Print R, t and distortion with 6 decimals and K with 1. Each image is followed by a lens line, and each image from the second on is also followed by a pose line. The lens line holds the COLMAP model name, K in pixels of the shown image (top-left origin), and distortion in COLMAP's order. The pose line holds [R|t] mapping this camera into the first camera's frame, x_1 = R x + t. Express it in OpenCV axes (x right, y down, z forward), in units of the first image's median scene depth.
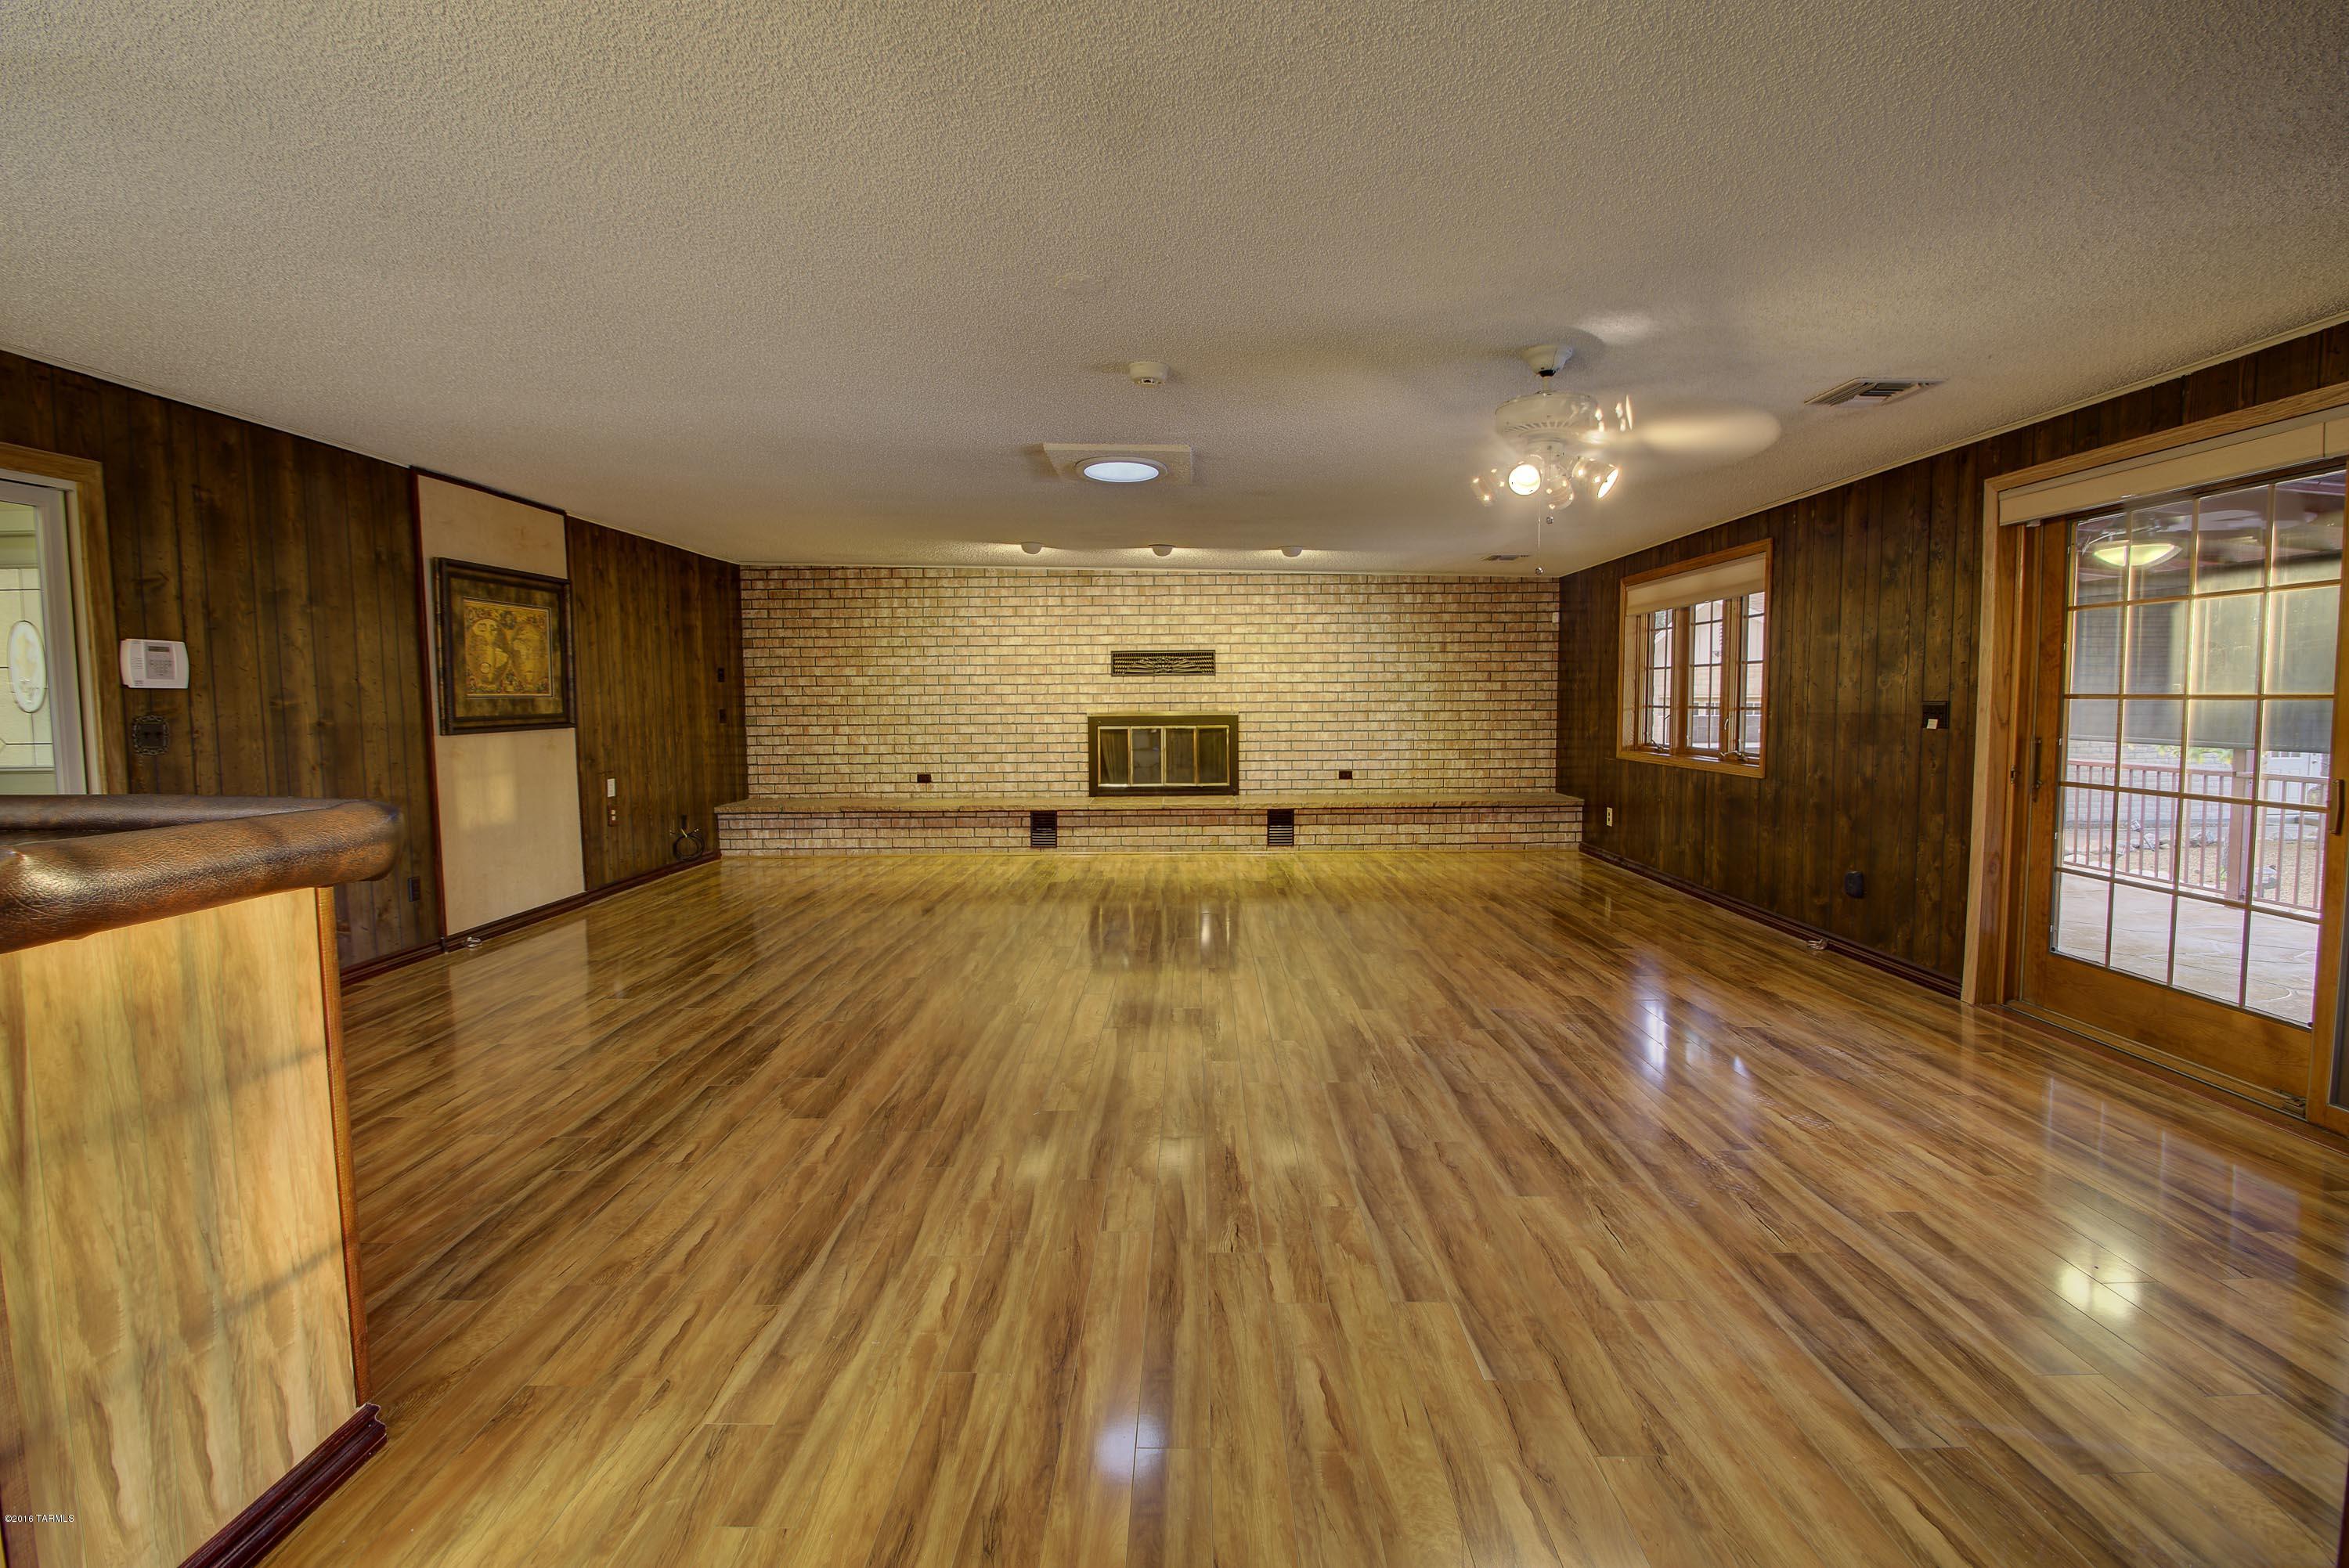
lens RADIAL K [[1030.9, 0, 1182.6], [0, 1030.9, 770.6], [0, 0, 1]] dist [0.005047, -0.012566]
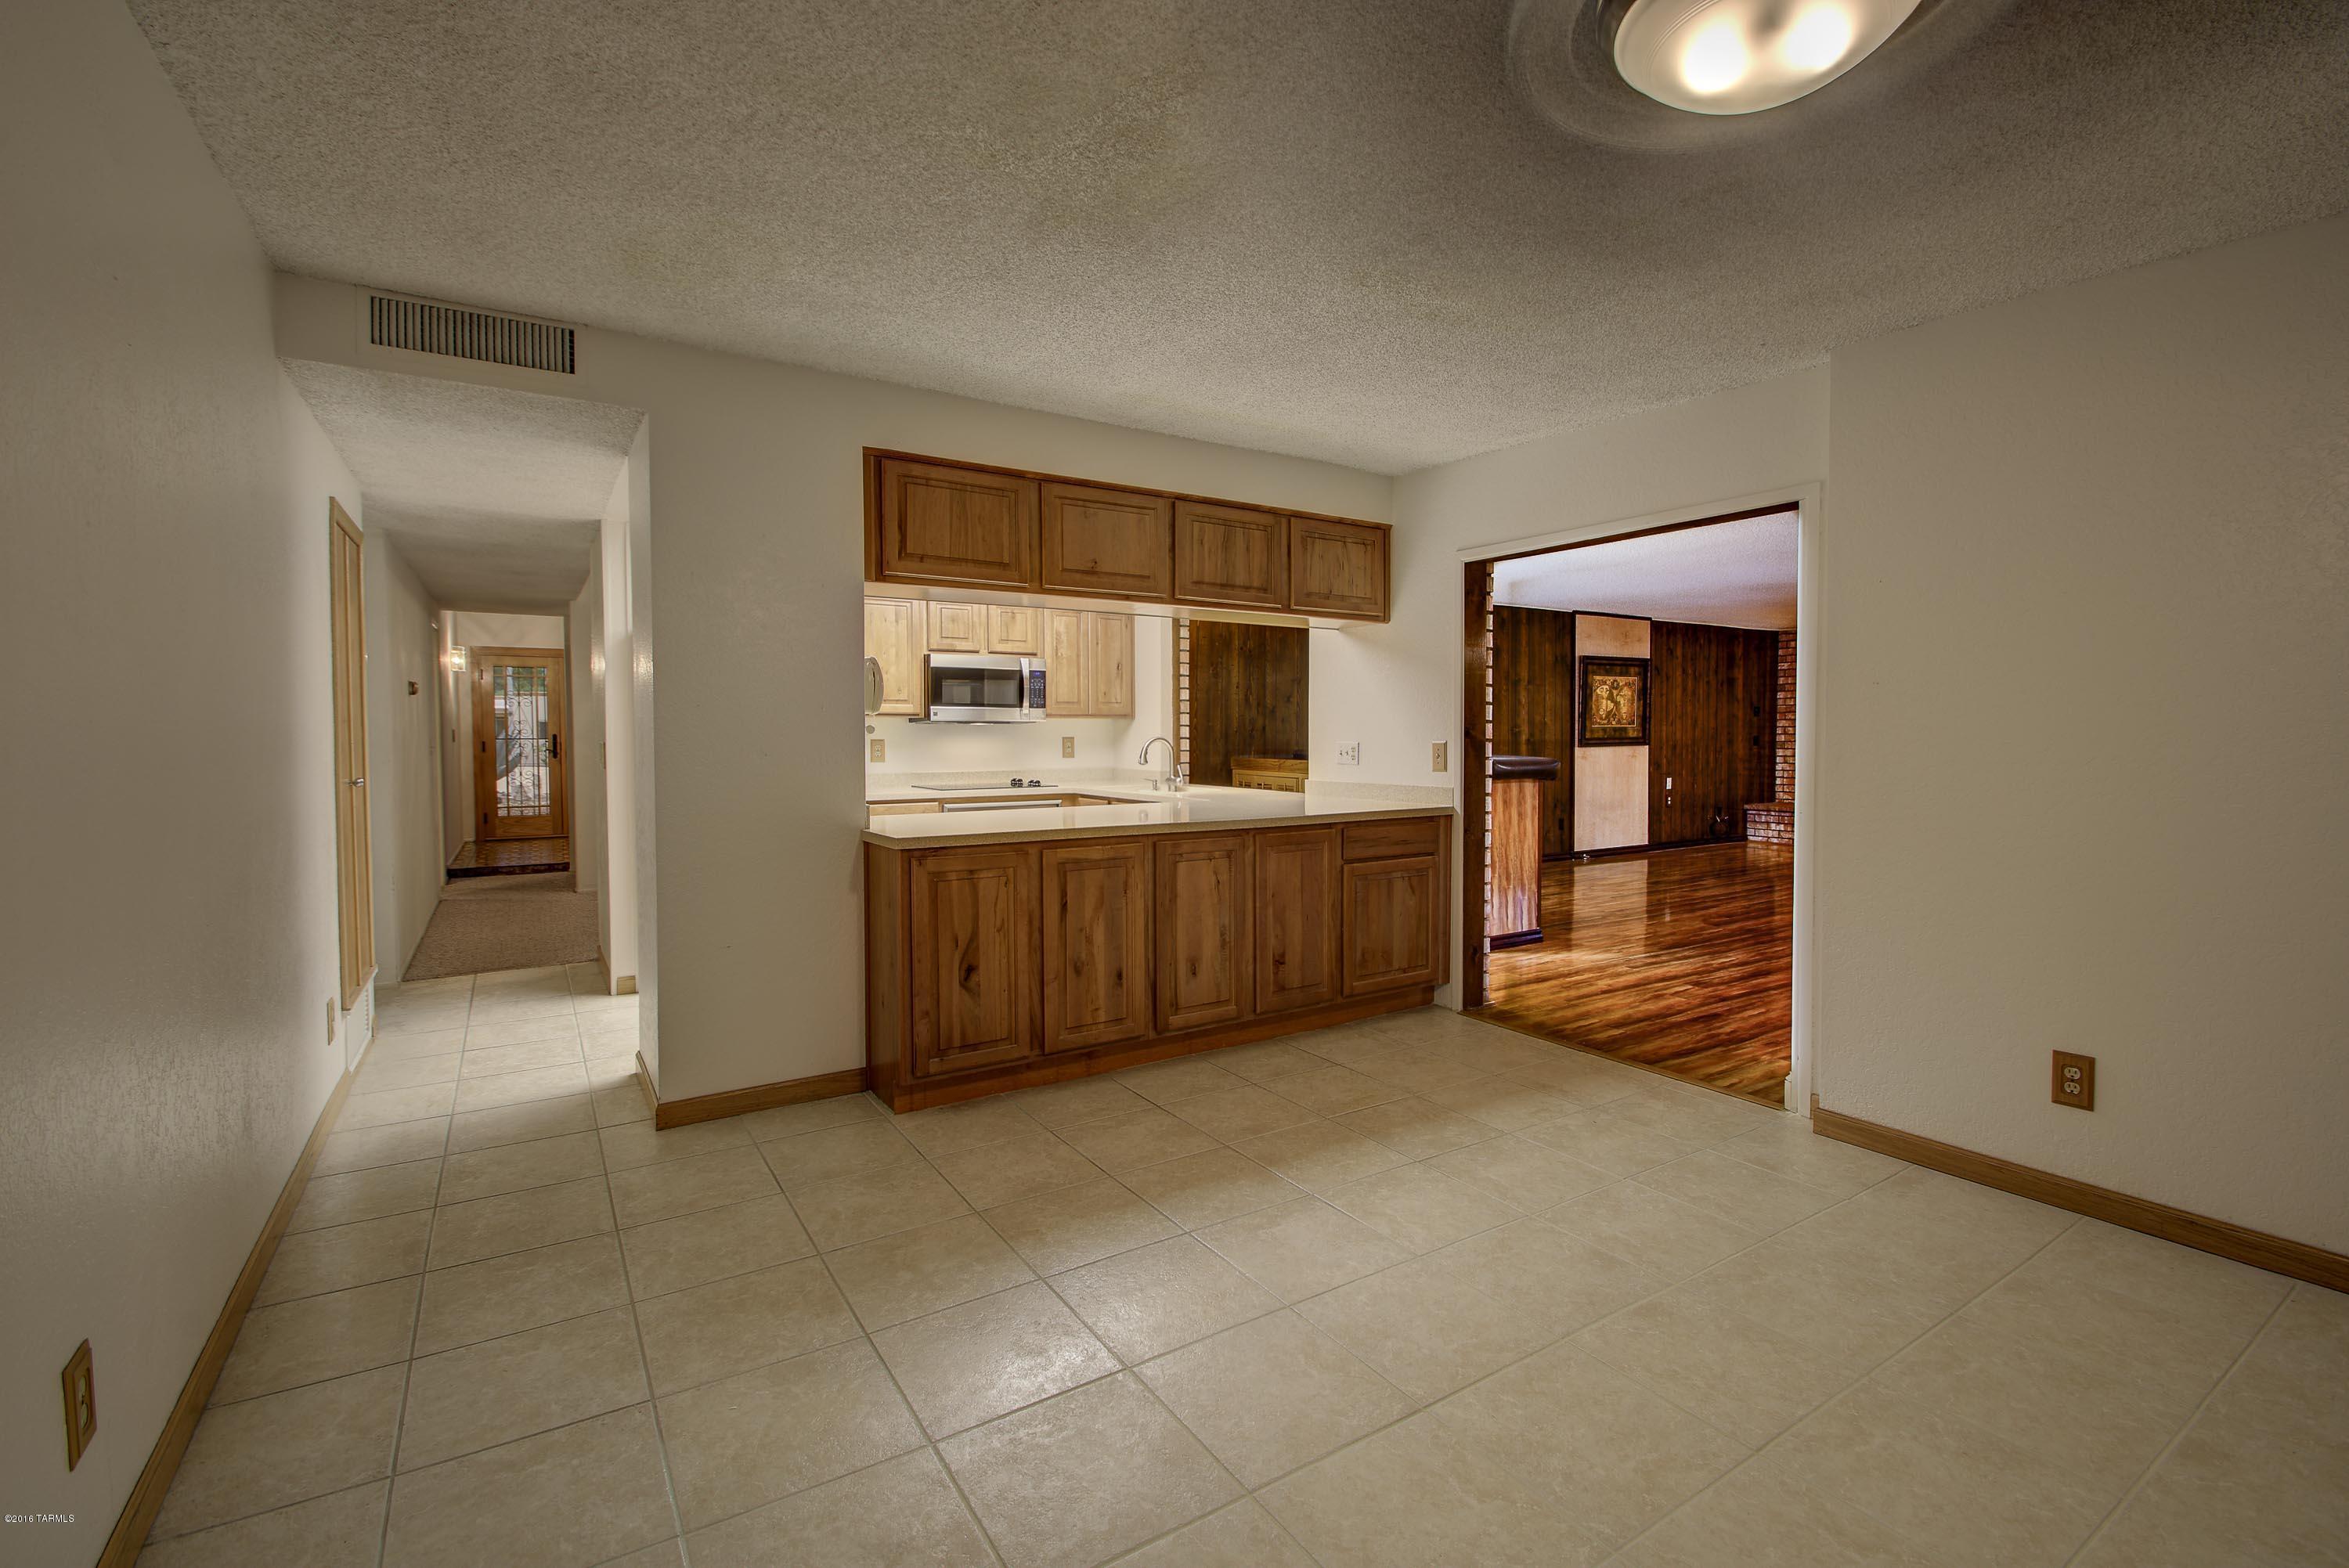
lens RADIAL K [[1030.9, 0, 1185.7], [0, 1030.9, 776.4], [0, 0, 1]] dist [0.005047, -0.012566]
pose [[0.544275, 0.044424, -0.837730, 0.296907], [-0.061838, 0.998005, 0.012748, 0.024621], [0.836625, 0.044865, 0.545936, -0.395728]]
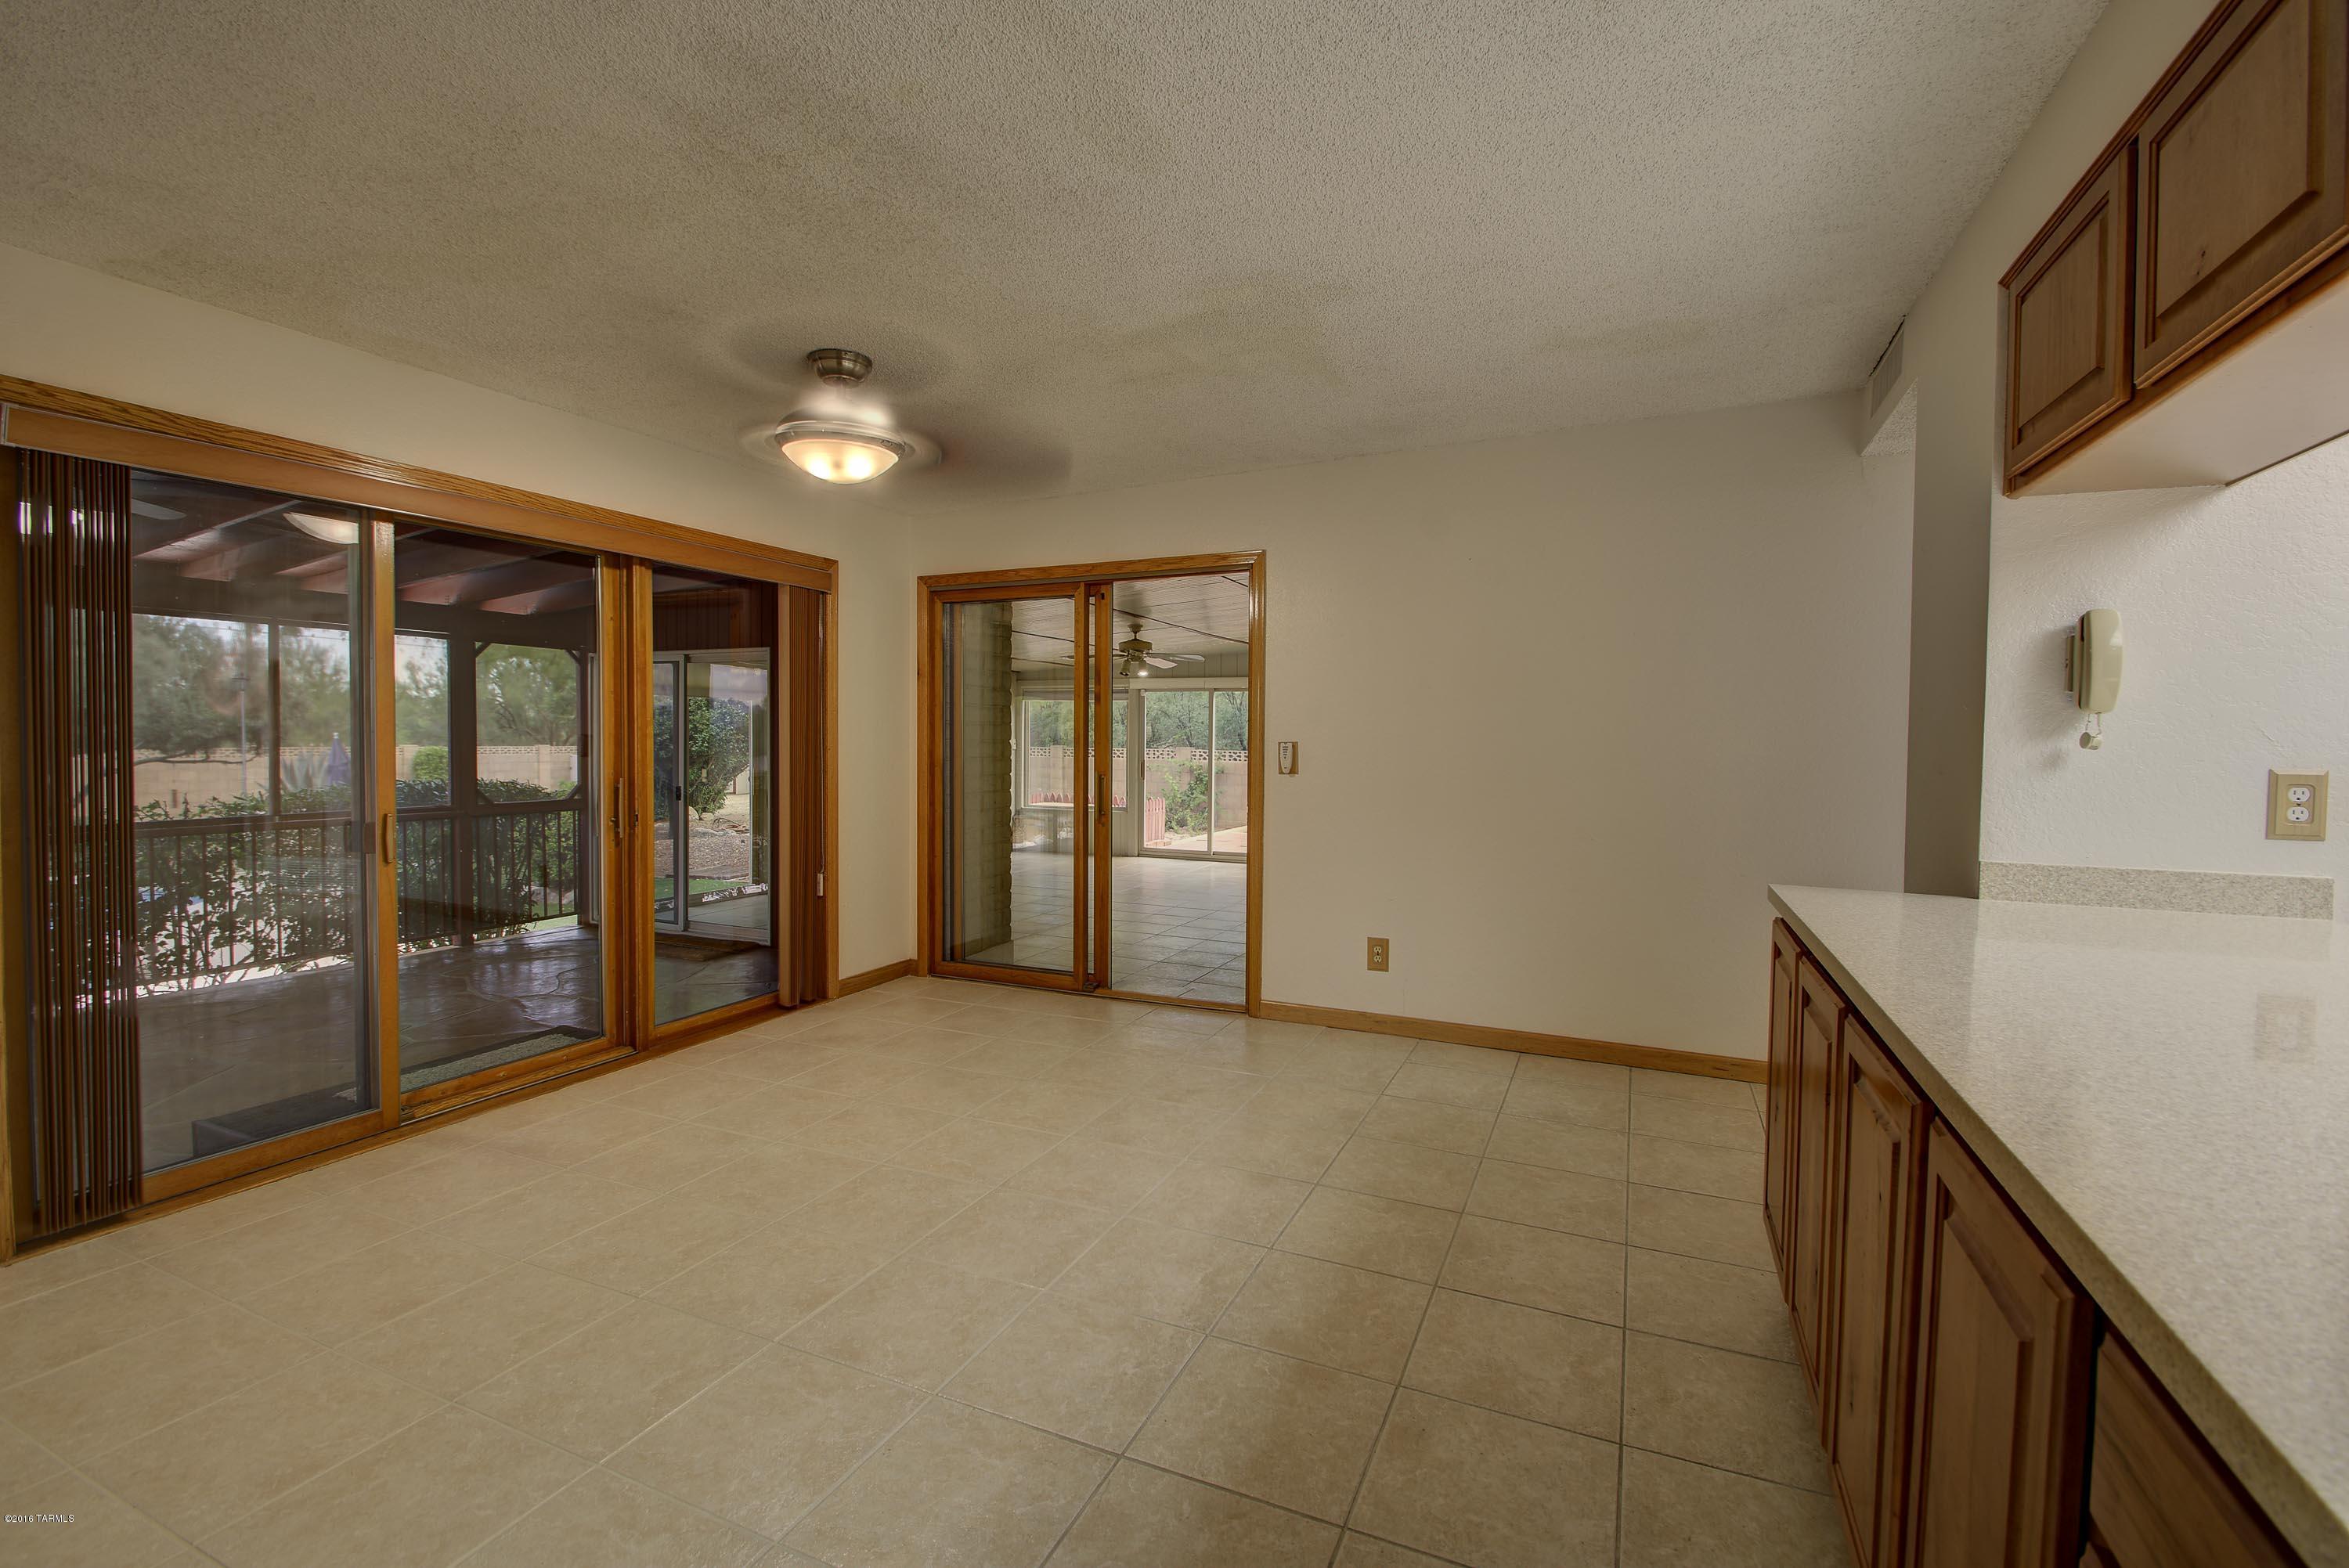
lens RADIAL K [[1030.9, 0, 1181.0], [0, 1030.9, 770.4], [0, 0, 1]] dist [0.005047, -0.012566]
pose [[-0.916114, -0.012447, 0.400723, -0.037357], [0.027612, 0.995186, 0.094036, -0.002929], [-0.399965, 0.097213, -0.911360, 0.035093]]
